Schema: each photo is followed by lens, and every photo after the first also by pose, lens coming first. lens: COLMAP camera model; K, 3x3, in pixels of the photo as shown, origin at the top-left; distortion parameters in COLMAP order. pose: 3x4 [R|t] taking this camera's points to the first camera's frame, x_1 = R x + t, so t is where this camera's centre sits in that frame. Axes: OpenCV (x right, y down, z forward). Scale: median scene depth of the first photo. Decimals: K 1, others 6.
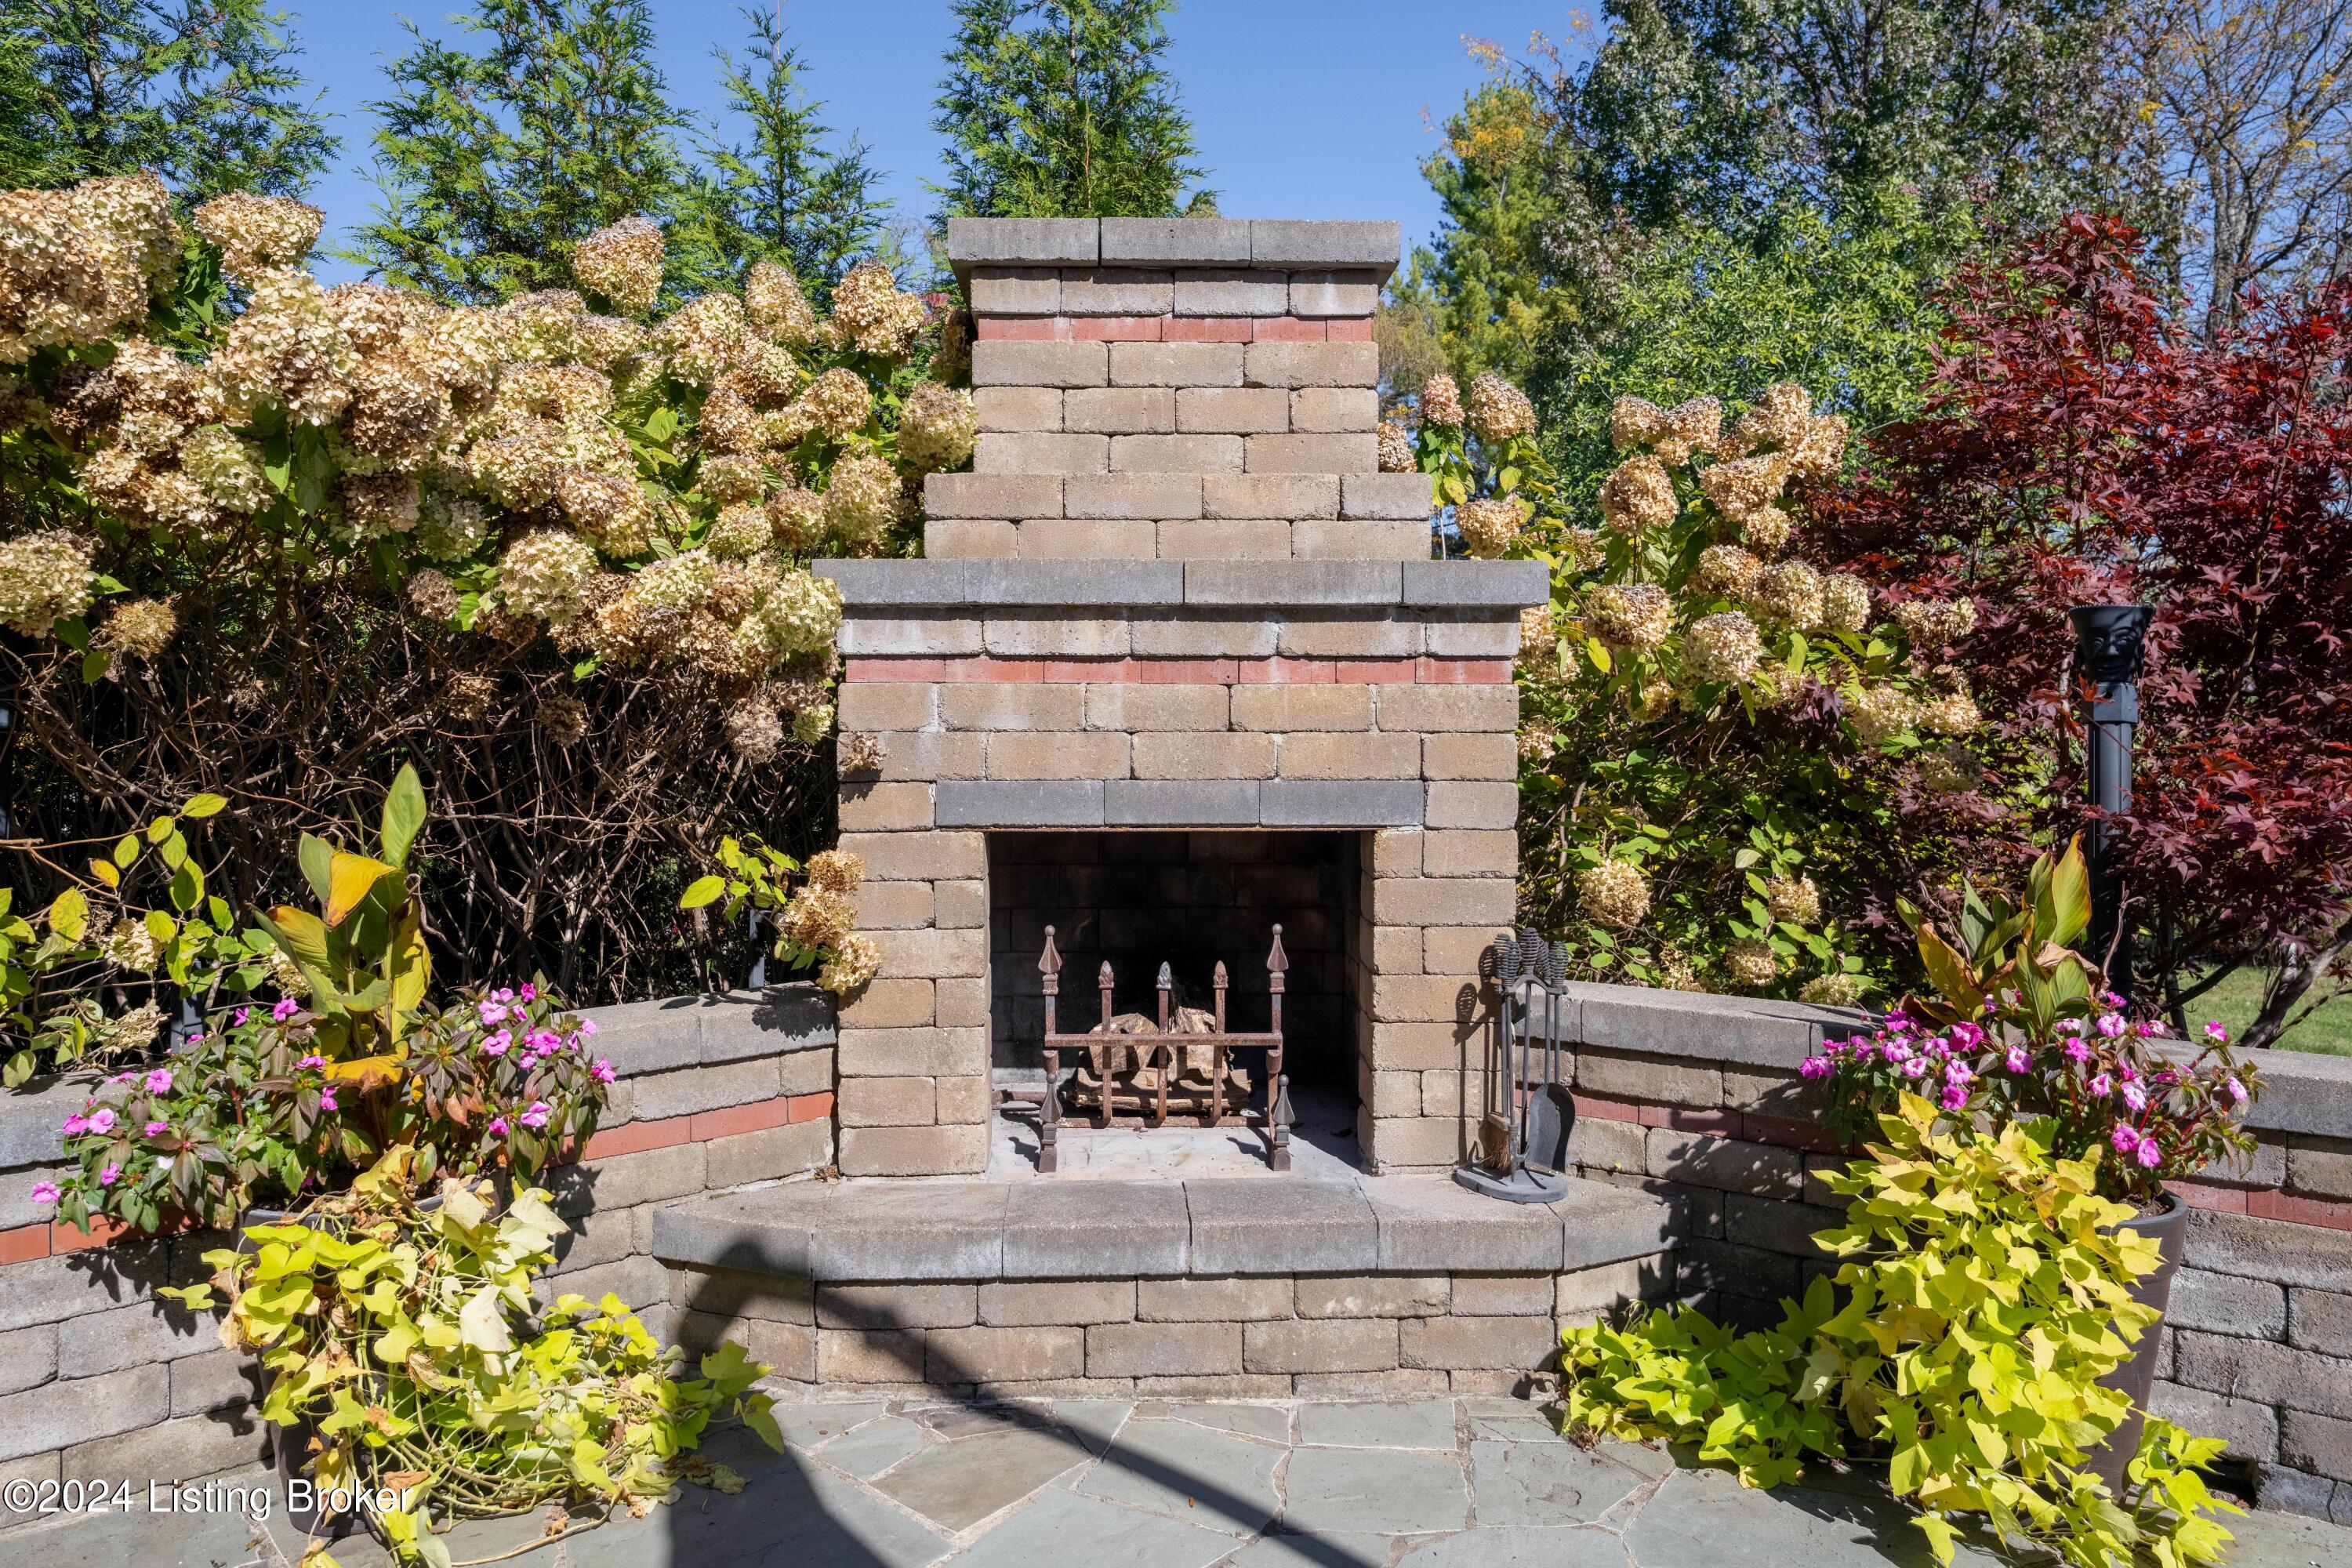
lens RADIAL K [[1624.5, 0, 1176.0], [0, 1624.5, 784.0], [0, 0, 1]] dist [-0.000785, -0.000068]
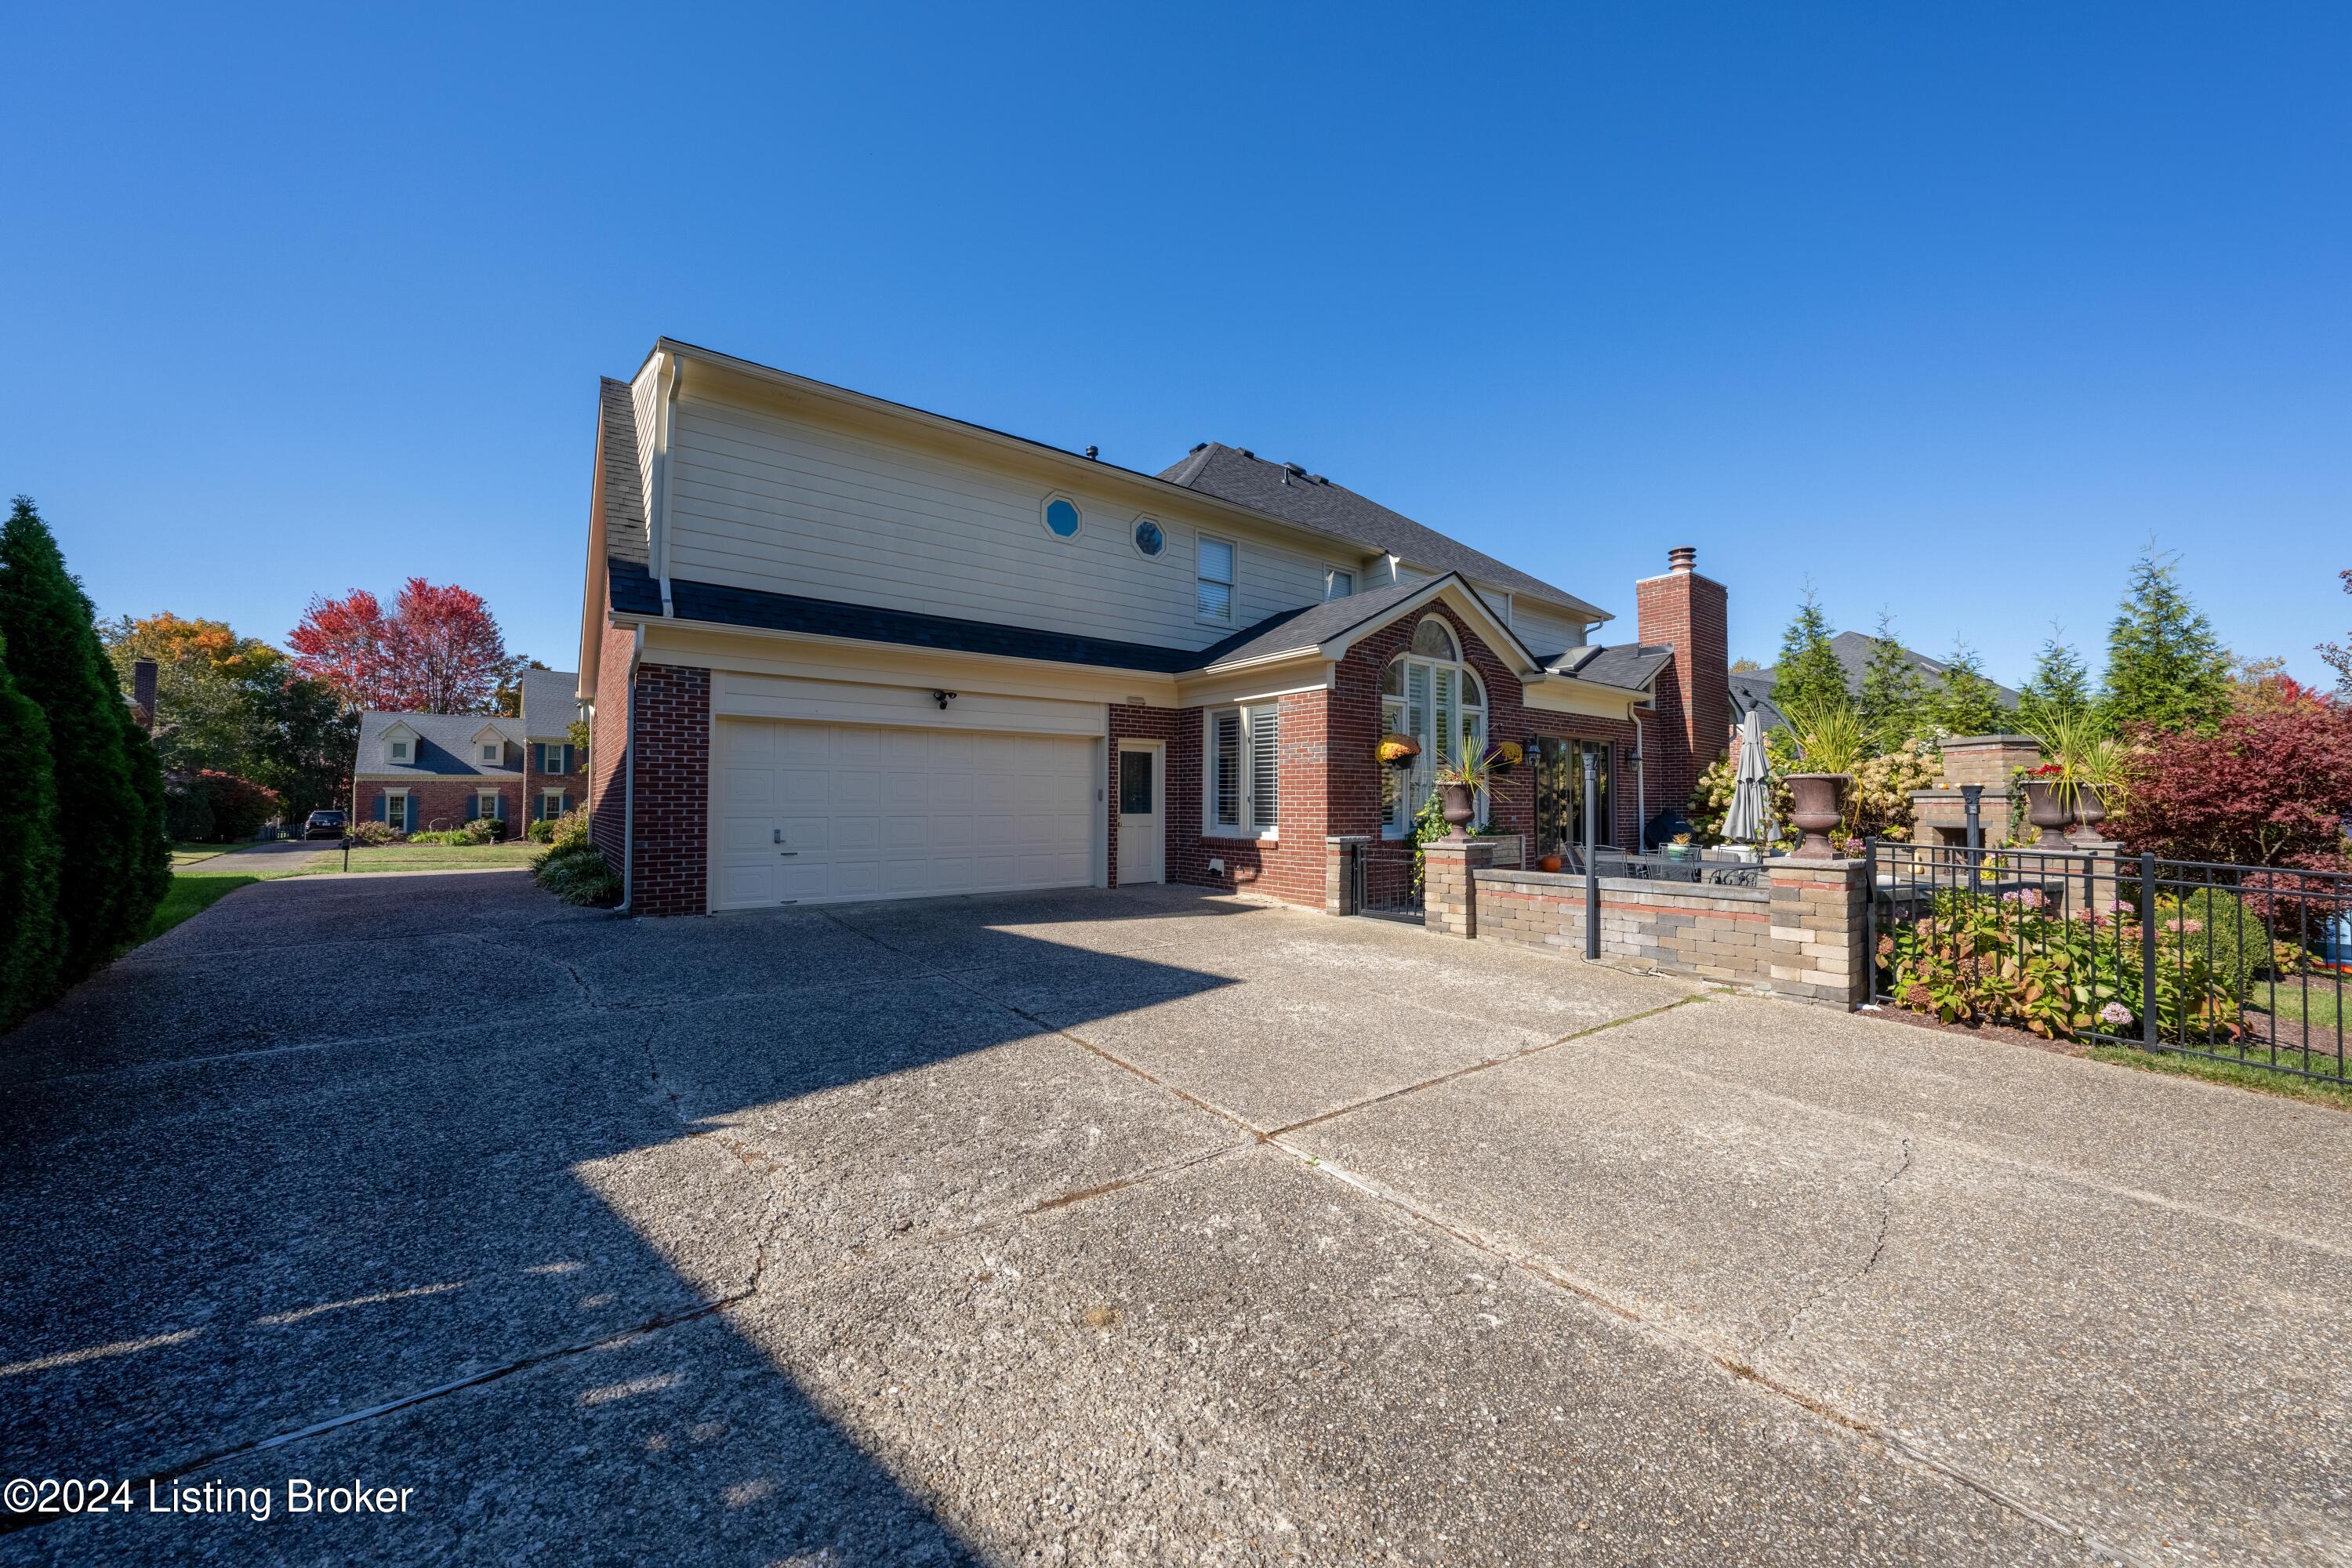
lens RADIAL K [[839.1, 0, 1224.5], [0, 839.1, 791.2], [0, 0, 1]] dist [-0.000221, 0.000011]
pose [[0.049982, -0.014469, -0.998645, 3.530573], [-0.030934, 0.999393, -0.016028, 0.028111], [0.998271, 0.031693, 0.049504, -2.401356]]
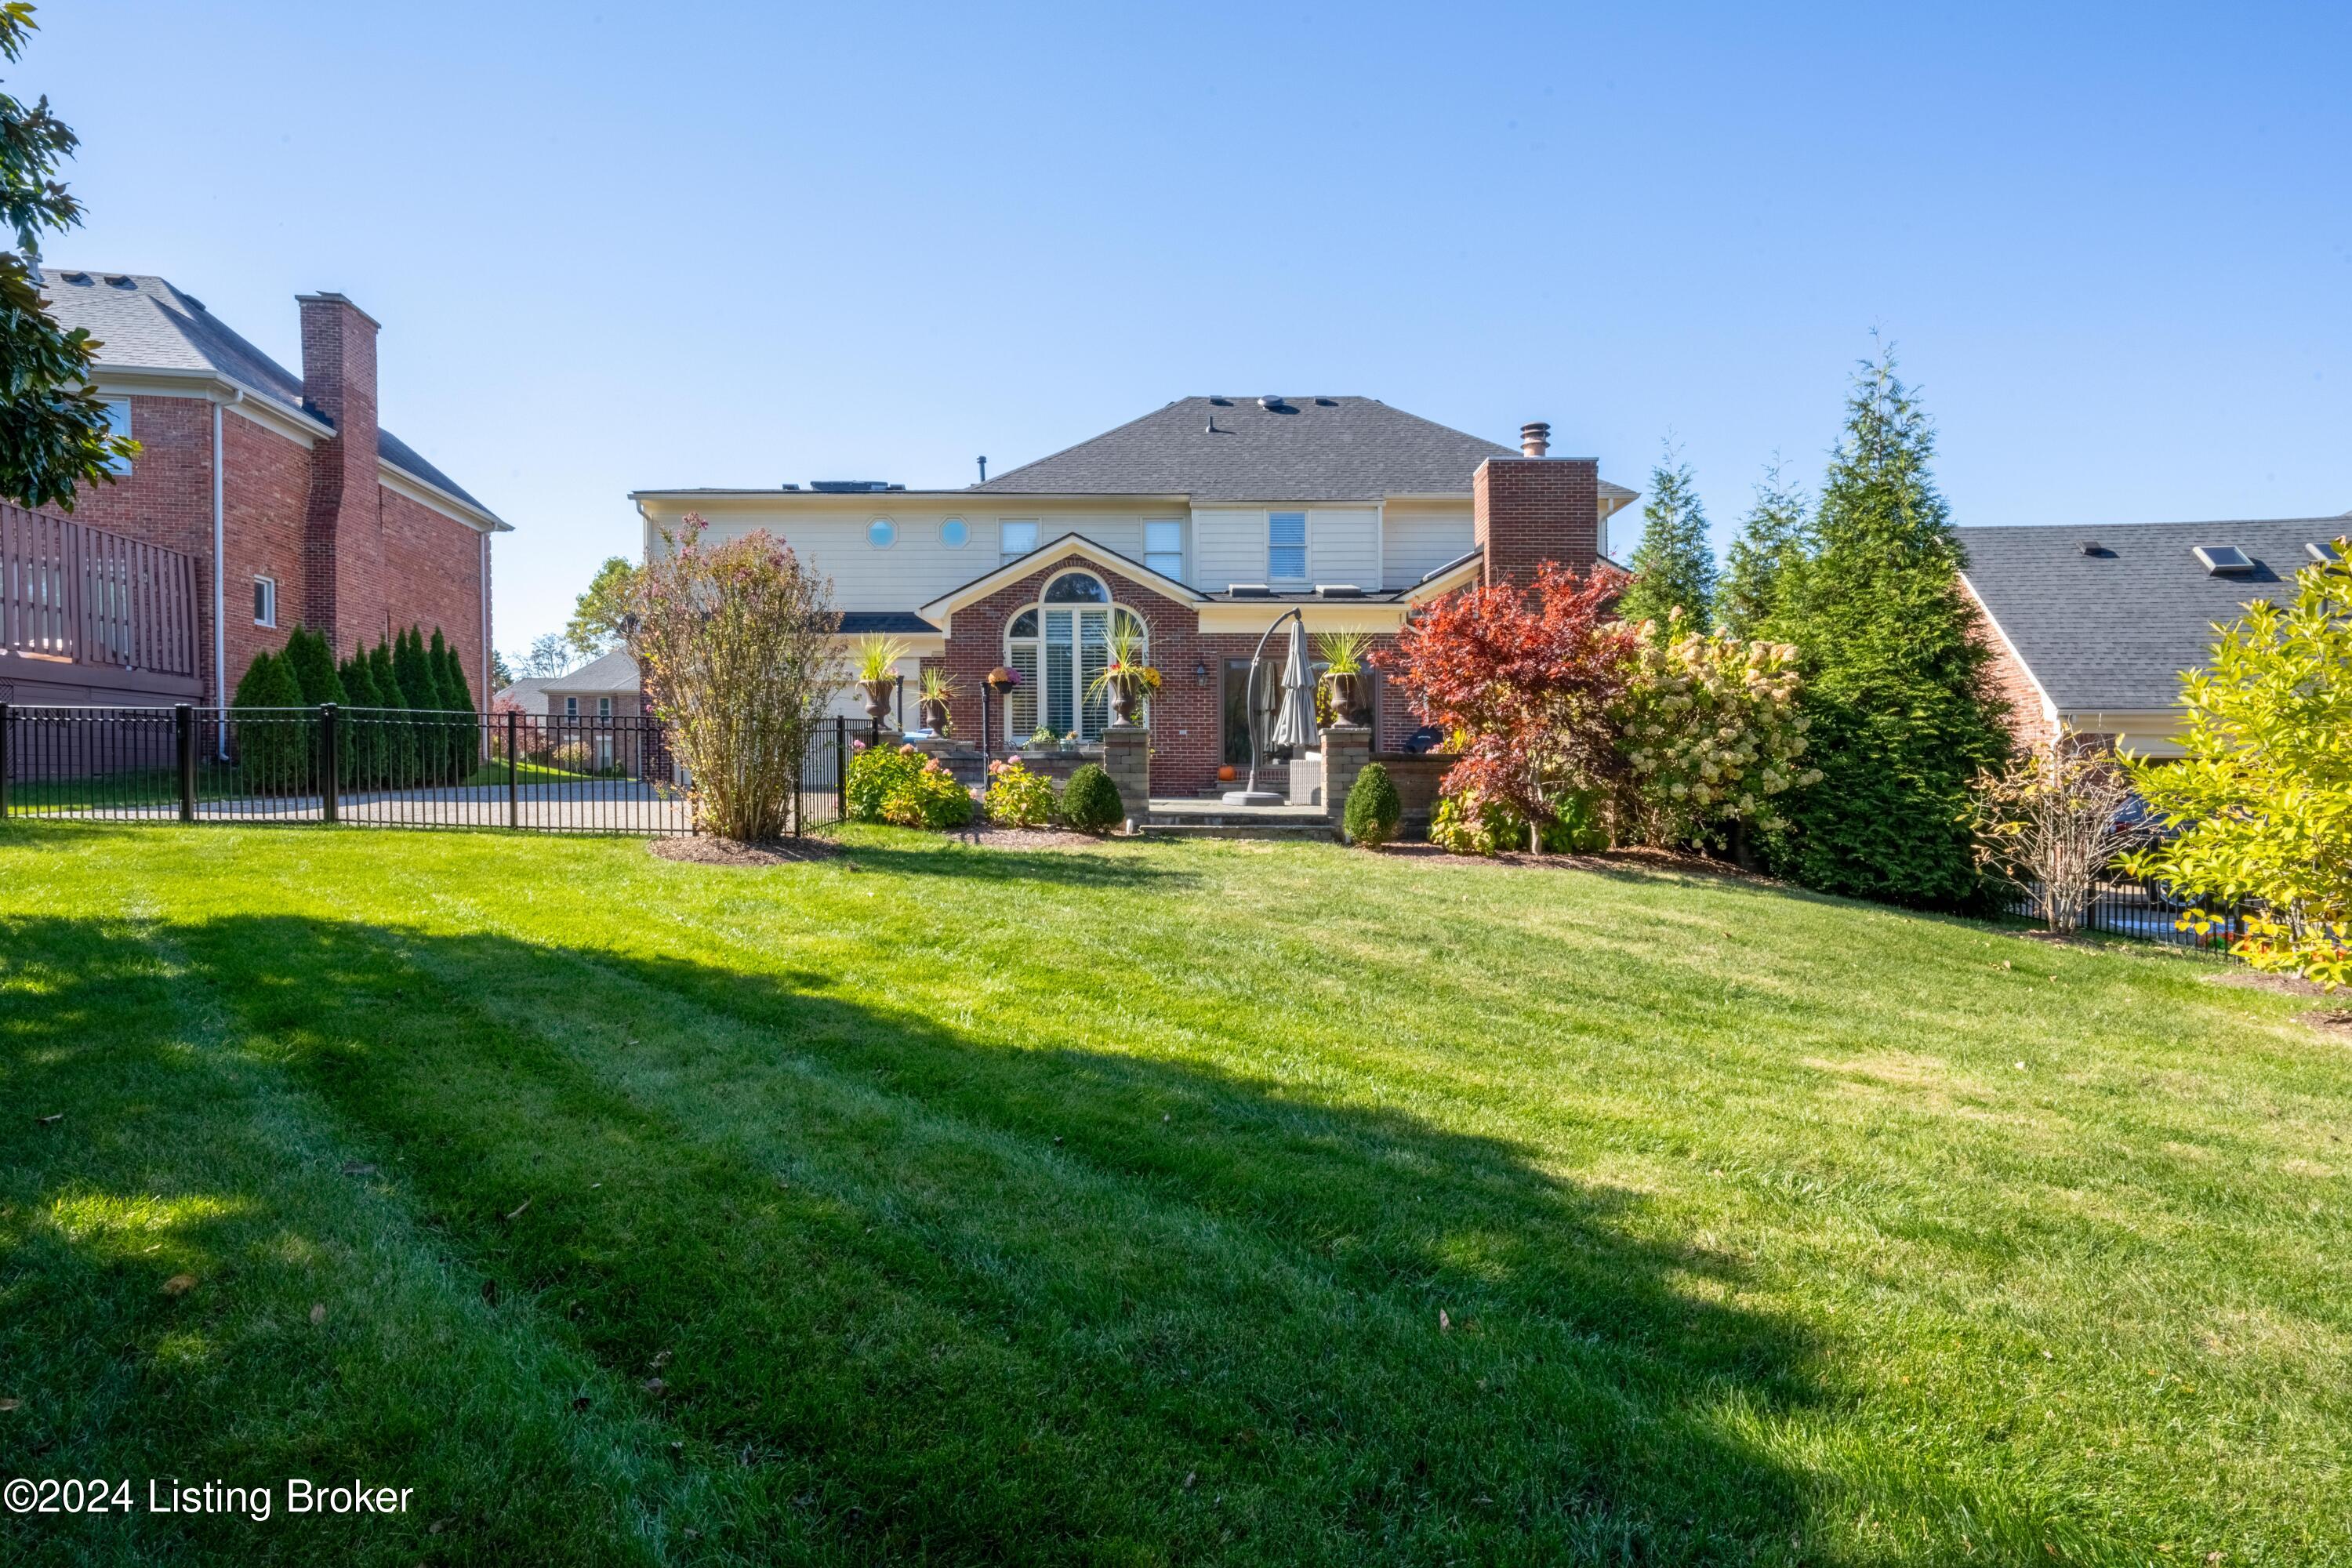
lens RADIAL K [[1151.3, 0, 1185.3], [0, 1151.3, 818.5], [0, 0, 1]] dist [0.004776, 0.000890]
pose [[-0.587560, 0.024341, -0.808814, 4.608606], [-0.023711, 0.998600, 0.047277, 0.211564], [0.808833, 0.046956, -0.586161, 2.574948]]
